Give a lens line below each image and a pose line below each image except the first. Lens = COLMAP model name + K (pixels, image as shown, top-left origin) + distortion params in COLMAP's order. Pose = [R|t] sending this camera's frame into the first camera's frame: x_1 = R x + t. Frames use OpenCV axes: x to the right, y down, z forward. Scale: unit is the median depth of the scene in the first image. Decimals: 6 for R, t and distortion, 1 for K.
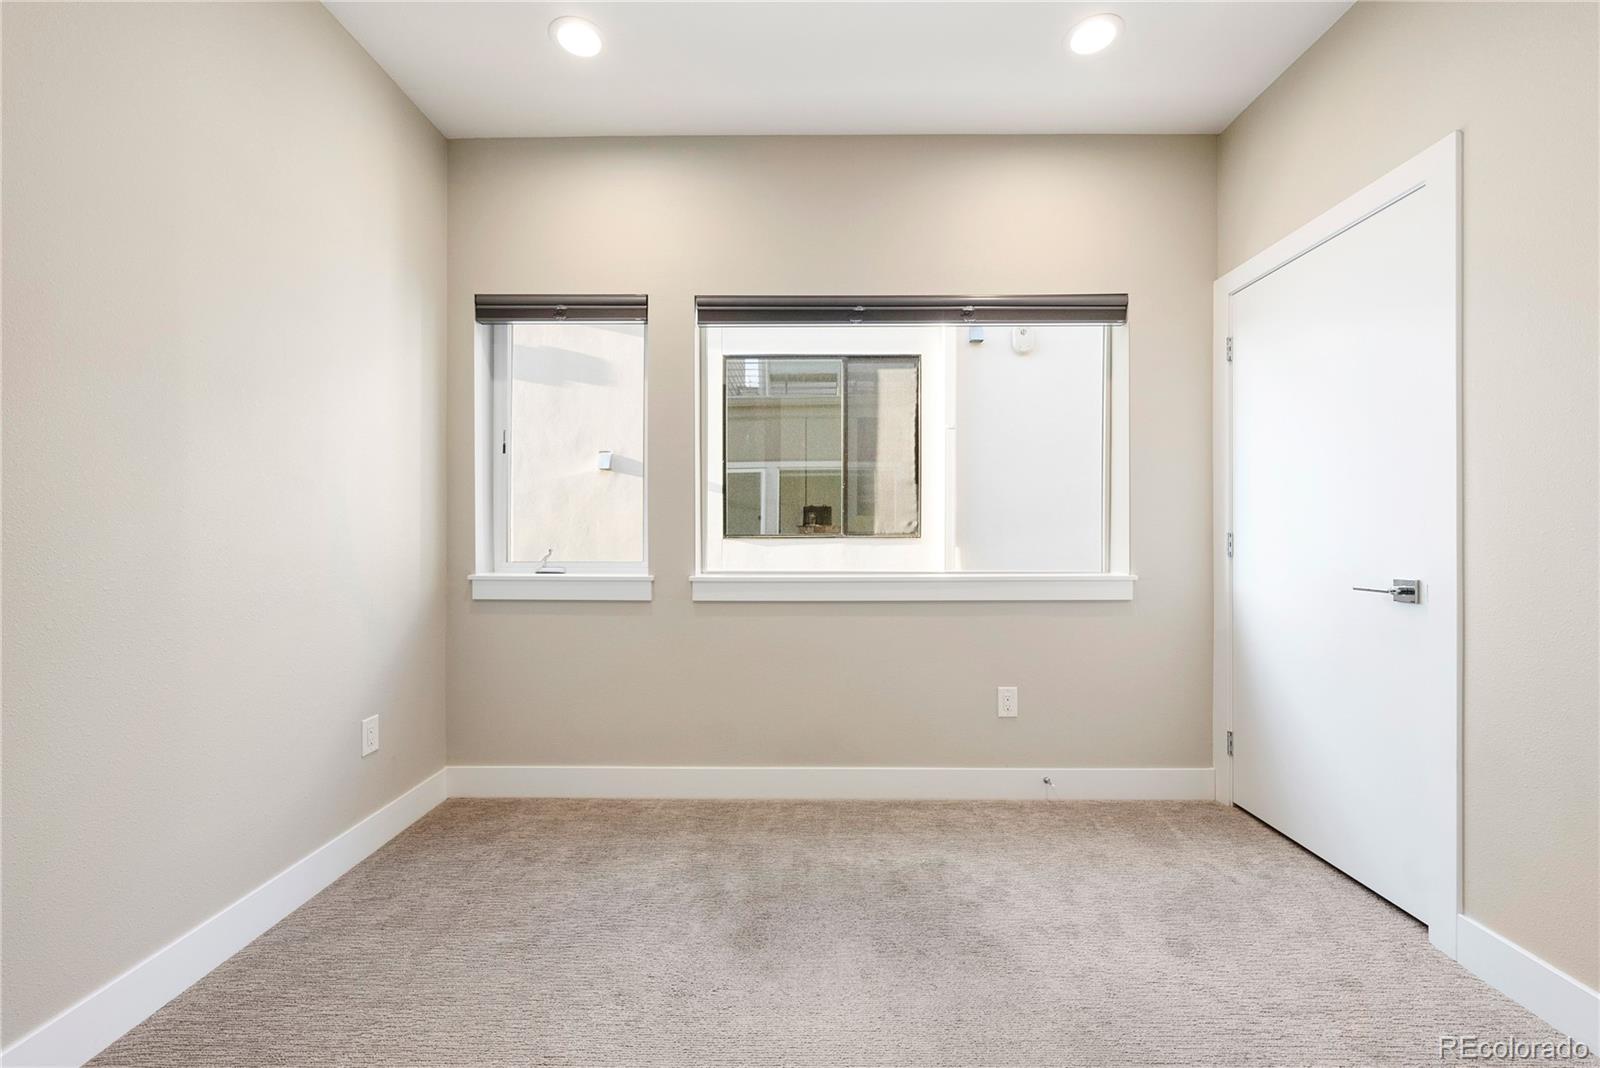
lens RADIAL K [[630.1, 0, 793.6], [0, 630.1, 536.2], [0, 0, 1]] dist [-0.000463, -0.000257]
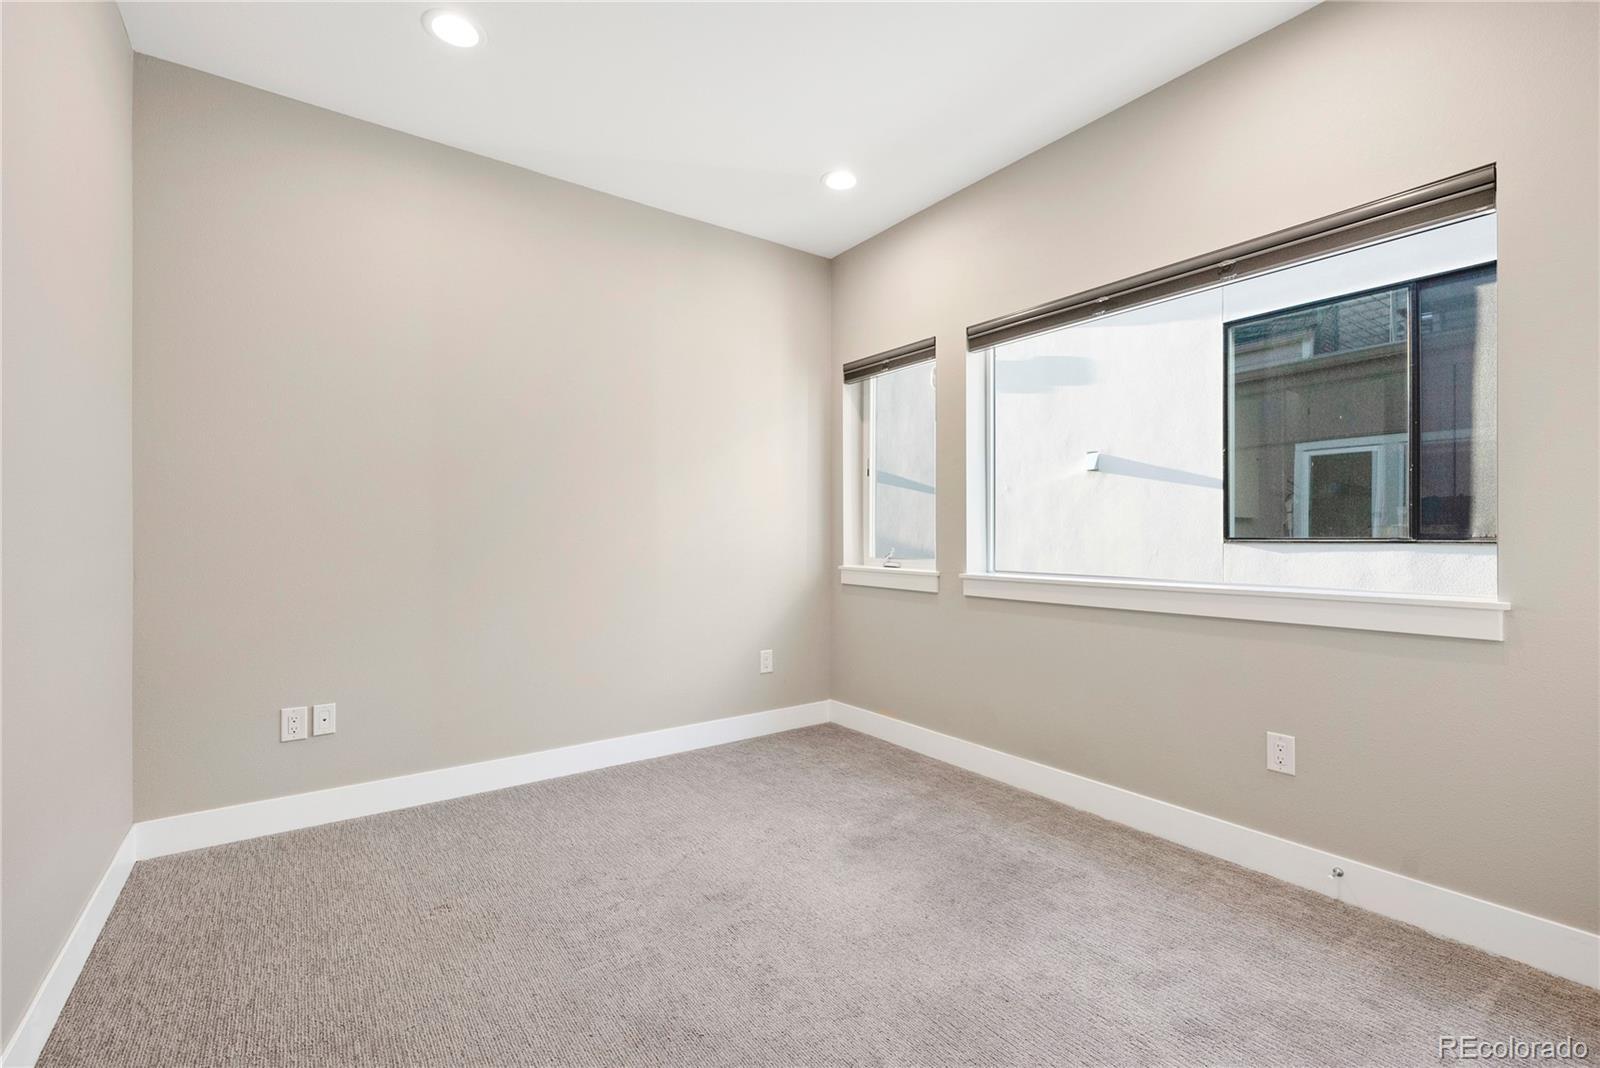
lens RADIAL K [[676.5, 0, 797.8], [0, 676.5, 540.9], [0, 0, 1]] dist [-0.001294, 0.000549]
pose [[0.602507, 0.006596, -0.798087, 0.645622], [-0.004479, 0.999978, 0.004884, -0.000645], [0.798101, 0.000632, 0.602523, 0.020032]]
